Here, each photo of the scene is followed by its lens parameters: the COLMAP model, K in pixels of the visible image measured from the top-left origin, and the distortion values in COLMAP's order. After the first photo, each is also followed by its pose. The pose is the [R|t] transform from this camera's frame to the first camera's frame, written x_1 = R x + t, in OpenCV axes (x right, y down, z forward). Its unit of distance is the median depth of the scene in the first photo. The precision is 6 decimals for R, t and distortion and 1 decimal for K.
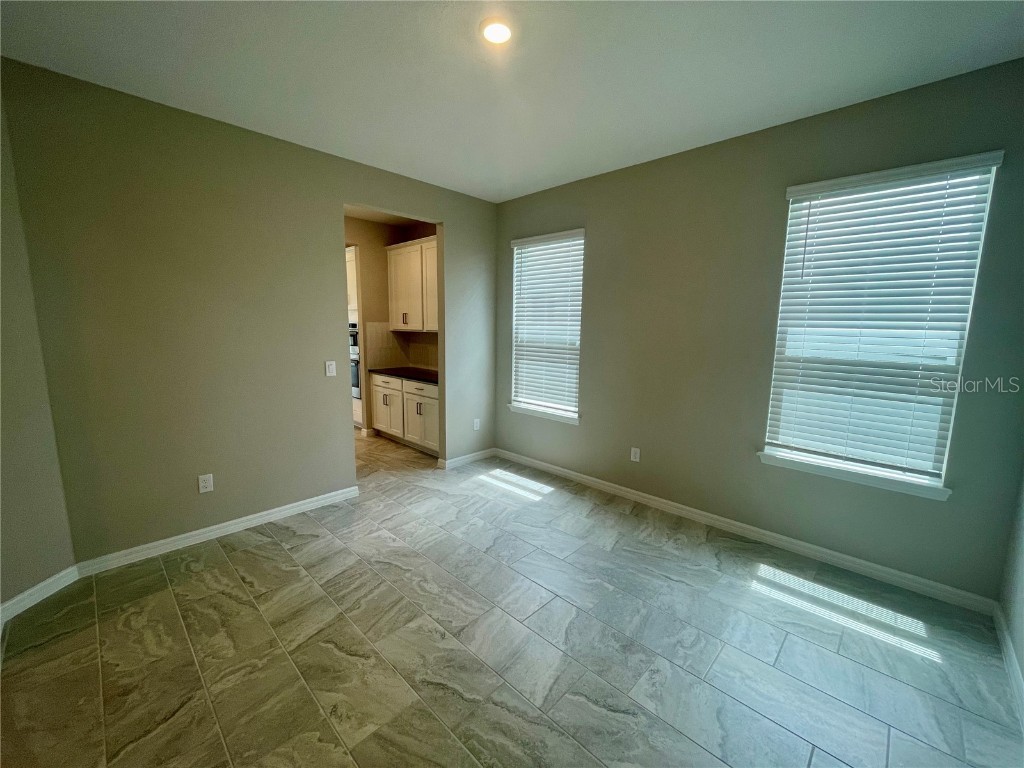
lens RADIAL K [[412.4, 0, 515.8], [0, 412.4, 383.9], [0, 0, 1]] dist [-0.003174, 0.000629]
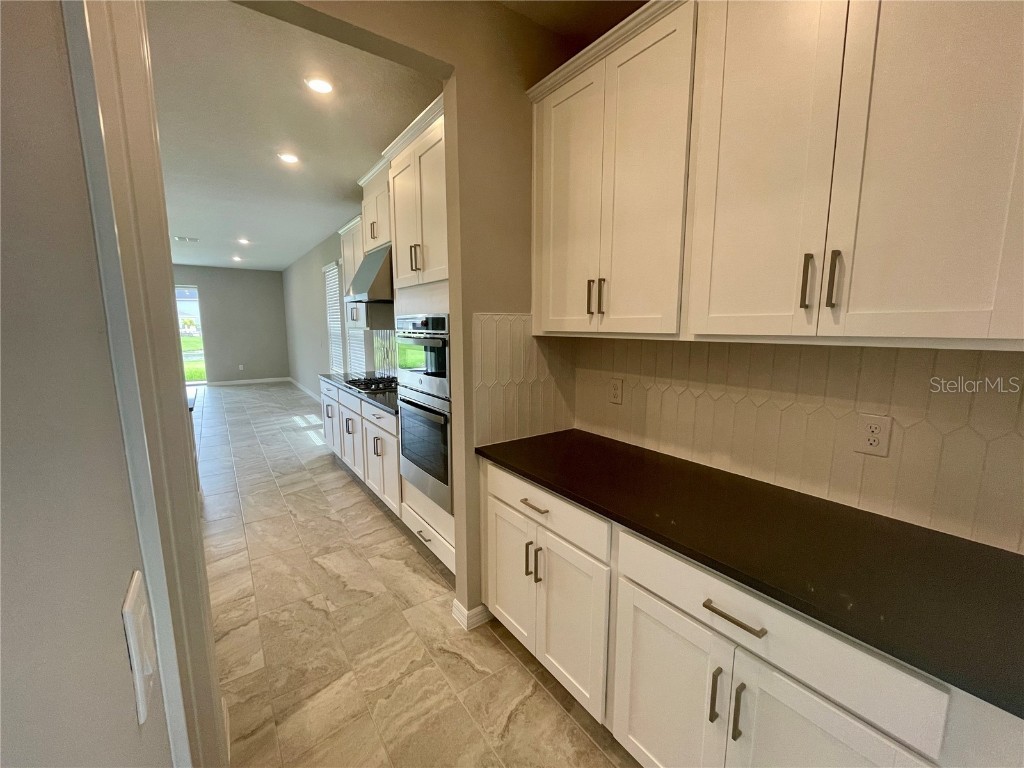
lens RADIAL K [[412.4, 0, 510.4], [0, 412.4, 384.1], [0, 0, 1]] dist [-0.003174, 0.000629]
pose [[0.982300, 0.015711, -0.186655, -0.312765], [-0.016147, 0.999869, -0.000816, -0.104674], [0.186617, 0.003815, 0.982425, 0.784581]]
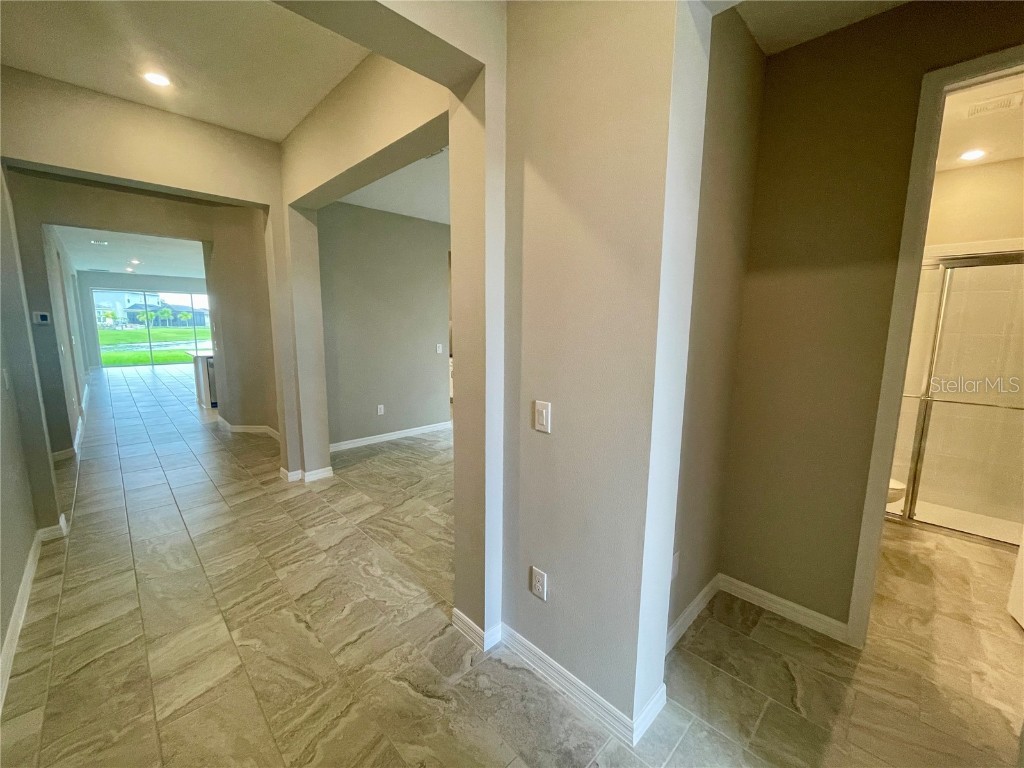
lens RADIAL K [[412.4, 0, 514.3], [0, 412.4, 385.1], [0, 0, 1]] dist [-0.003174, 0.000629]
pose [[0.999633, 0.003181, -0.026884, -0.108542], [-0.002959, 0.999961, 0.008280, 0.109817], [0.026910, -0.008197, 0.999604, -0.753384]]
